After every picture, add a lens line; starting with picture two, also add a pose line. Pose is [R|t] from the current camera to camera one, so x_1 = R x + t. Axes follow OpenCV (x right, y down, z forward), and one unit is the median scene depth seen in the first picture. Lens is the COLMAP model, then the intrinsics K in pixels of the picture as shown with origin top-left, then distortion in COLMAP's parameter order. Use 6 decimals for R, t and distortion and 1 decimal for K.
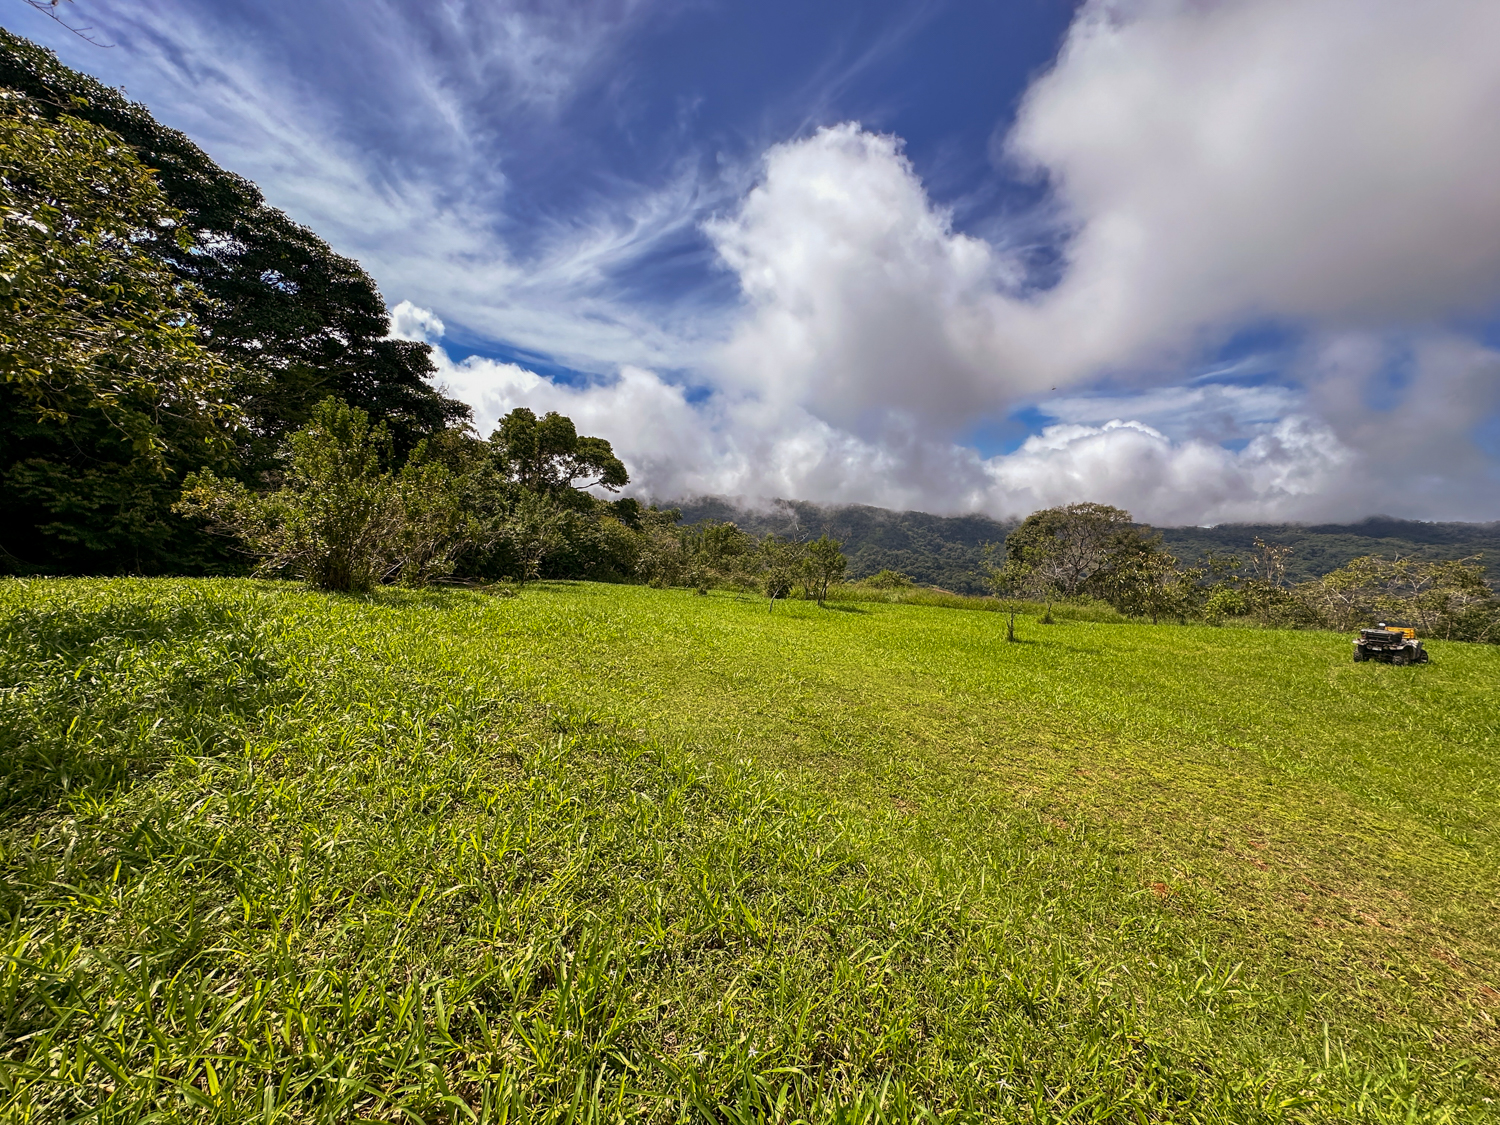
lens RADIAL K [[599.7, 0, 752.5], [0, 599.7, 565.0], [0, 0, 1]] dist [-0.000023, 0.000343]
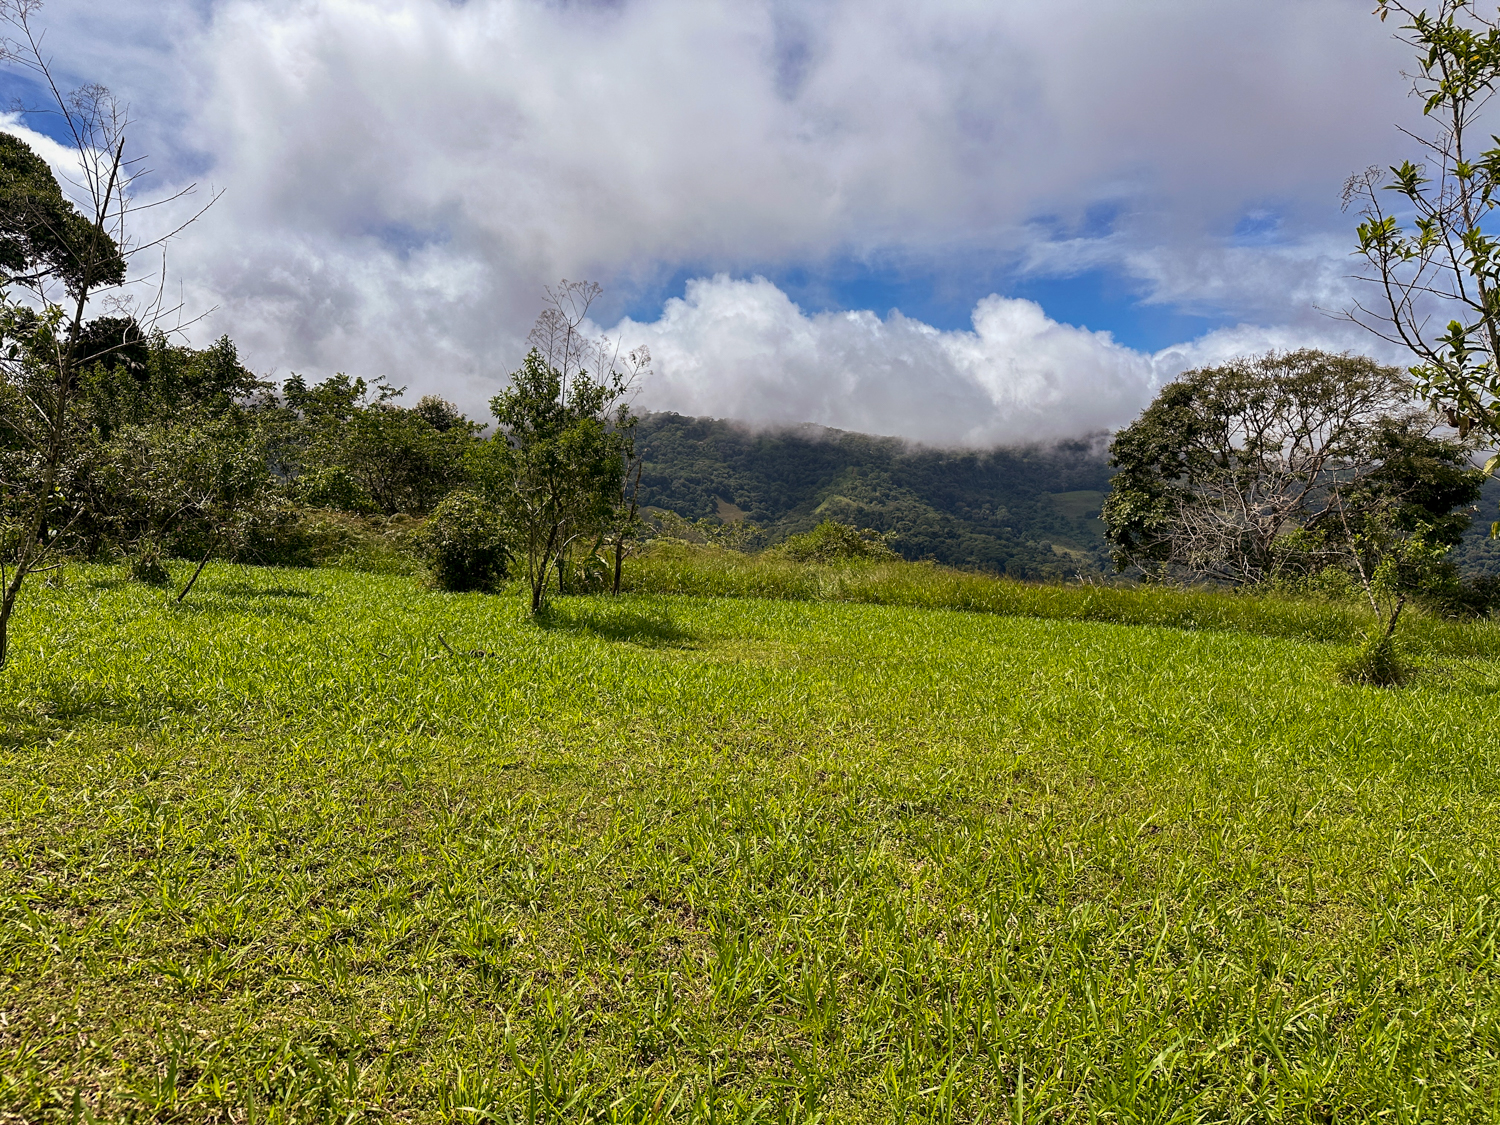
lens RADIAL K [[1048.4, 0, 750.0], [0, 1048.4, 562.5], [0, 0, 1]] dist [0.001999, 0.000399]
pose [[0.993821, -0.008000, 0.110702, 0.163644], [0.004982, 0.999609, 0.027515, 0.032555], [-0.110879, -0.026794, 0.993473, 0.534093]]
